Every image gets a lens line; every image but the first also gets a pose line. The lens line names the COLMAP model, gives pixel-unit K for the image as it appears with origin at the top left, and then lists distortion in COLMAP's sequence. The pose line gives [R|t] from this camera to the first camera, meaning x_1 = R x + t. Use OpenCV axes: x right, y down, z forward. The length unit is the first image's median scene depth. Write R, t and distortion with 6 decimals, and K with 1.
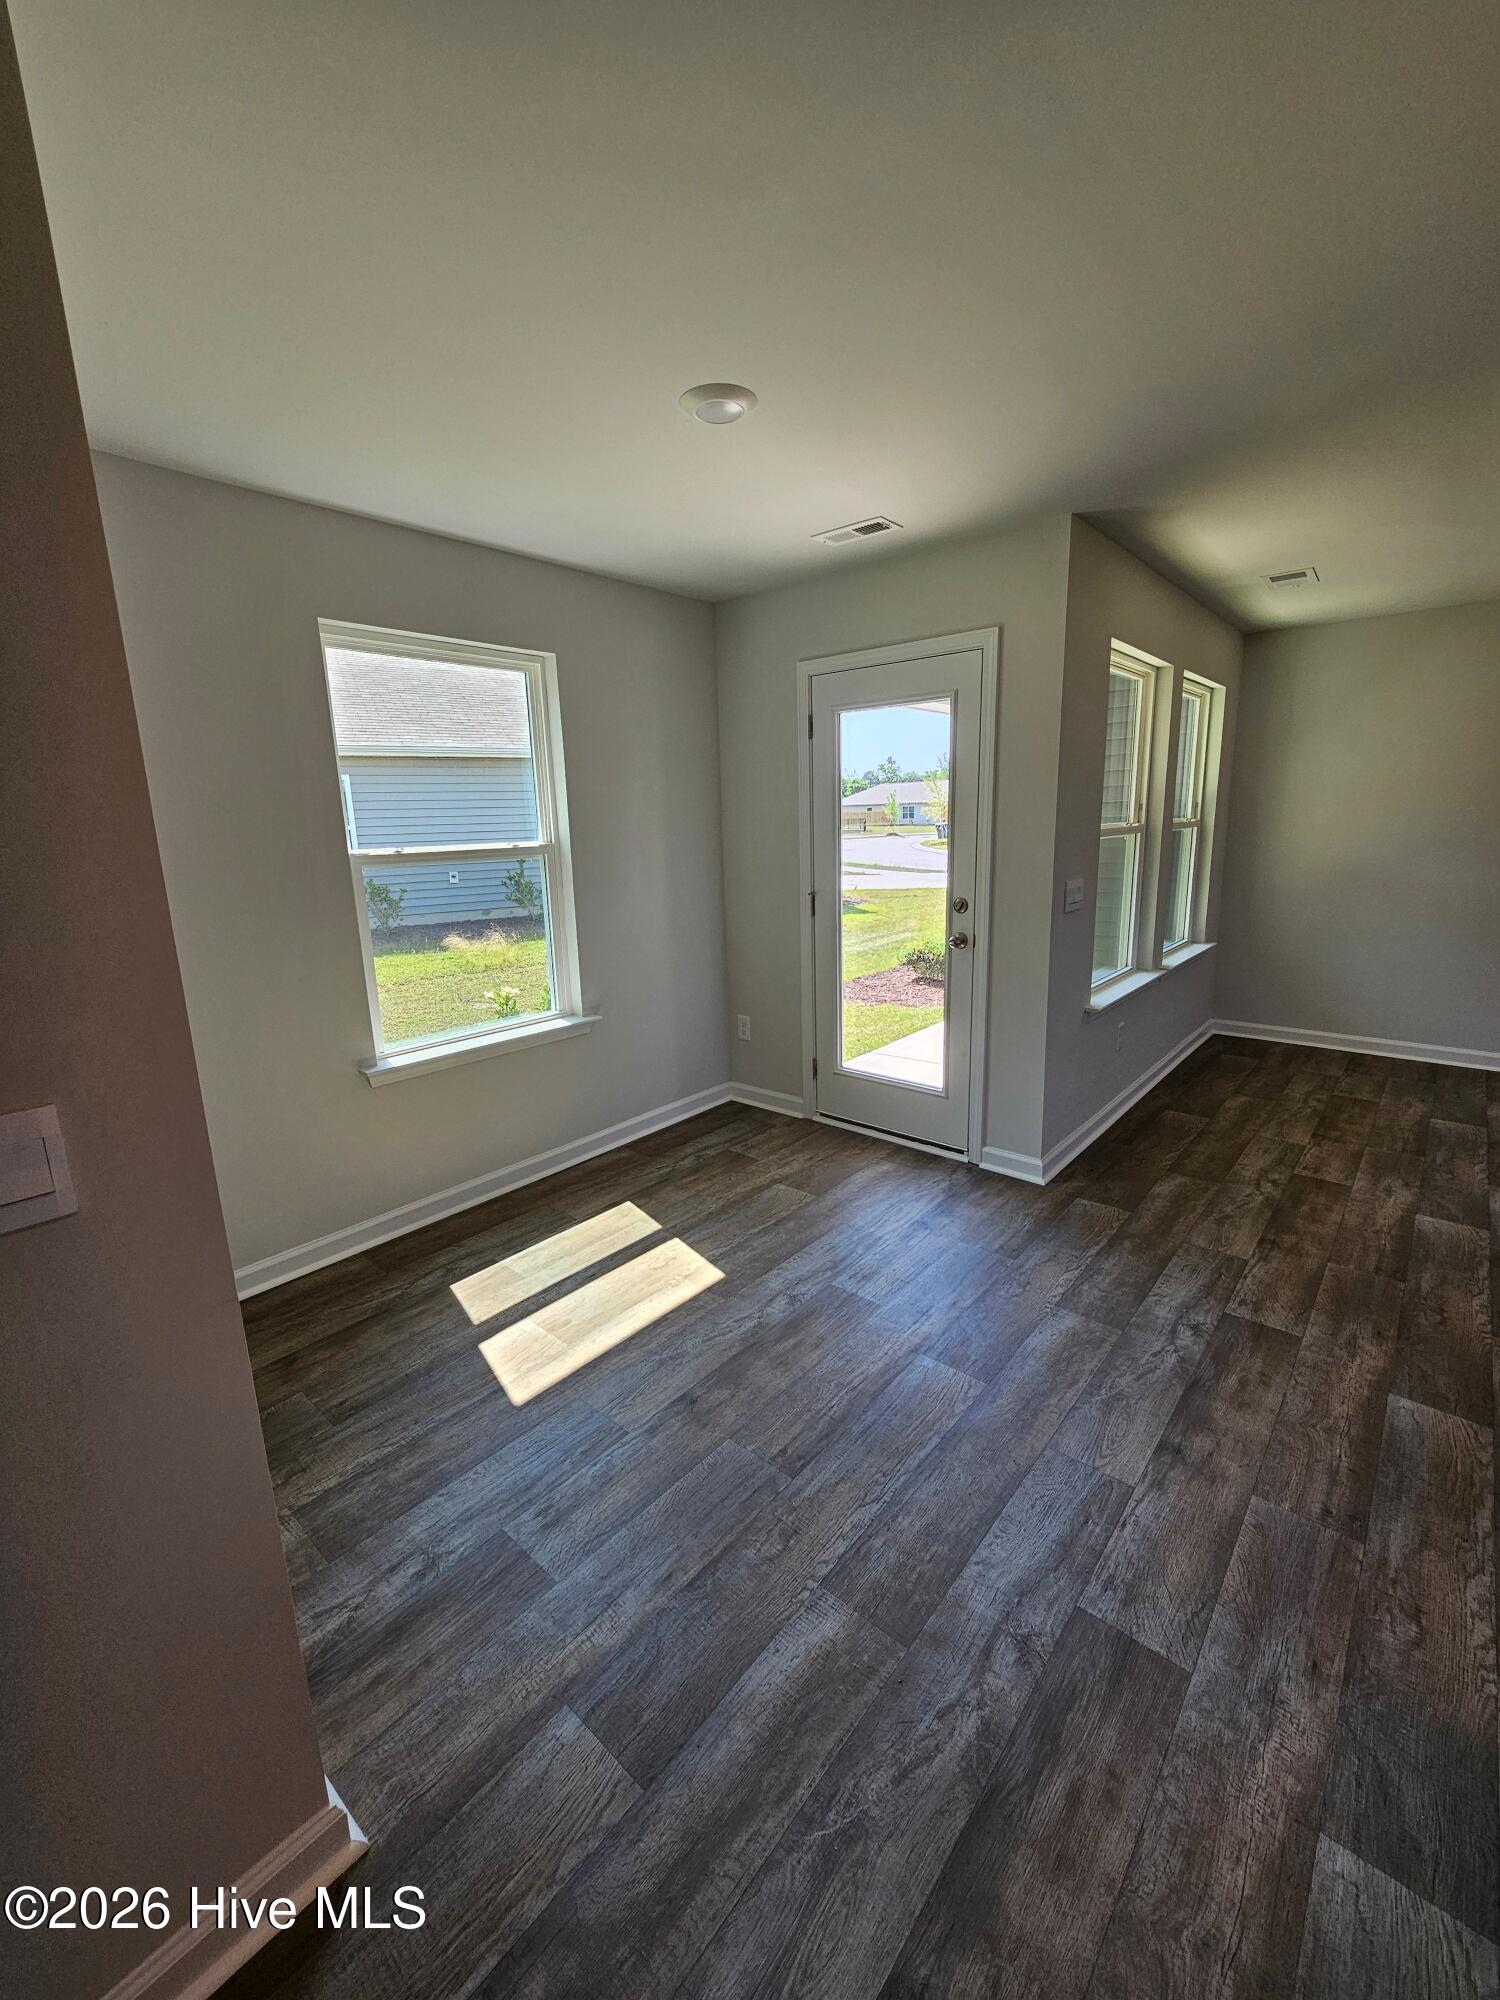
lens RADIAL K [[802.5, 0, 753.1], [0, 802.5, 1024.4], [0, 0, 1]] dist [-0.002292, -0.000153]
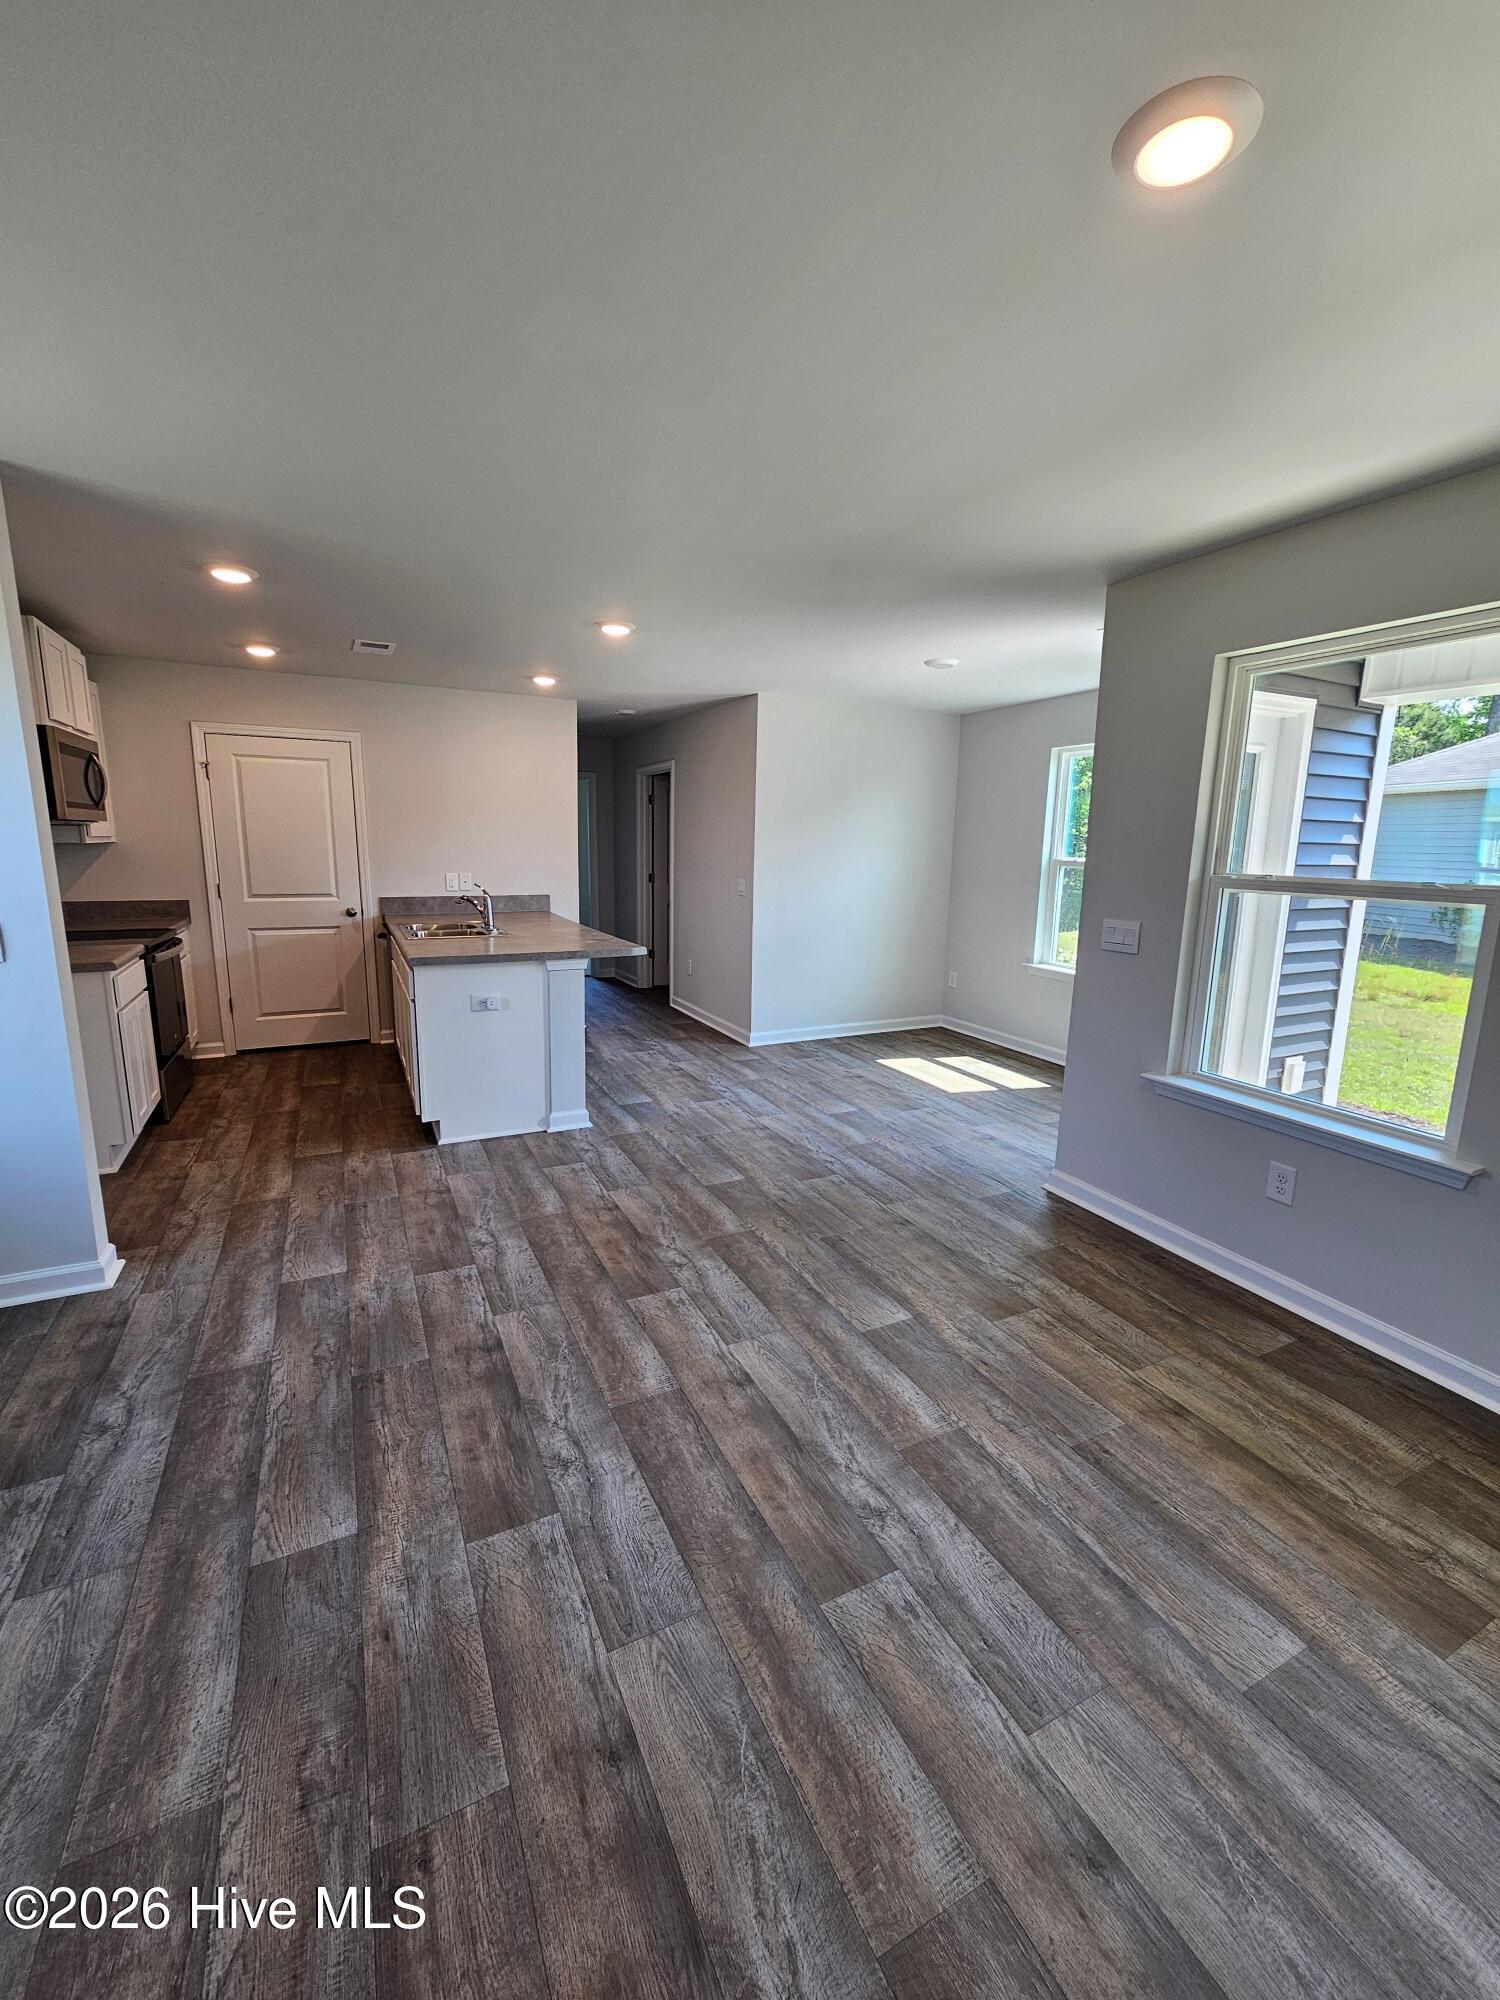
lens RADIAL K [[825.8, 0, 750.0], [0, 825.8, 1000.0], [0, 0, 1]] dist [0.000780, 0.000284]
pose [[-0.380882, 0.190016, -0.904889, 1.198039], [-0.239236, 0.925078, 0.294953, -0.368758], [0.893138, 0.328824, -0.306887, 1.322364]]
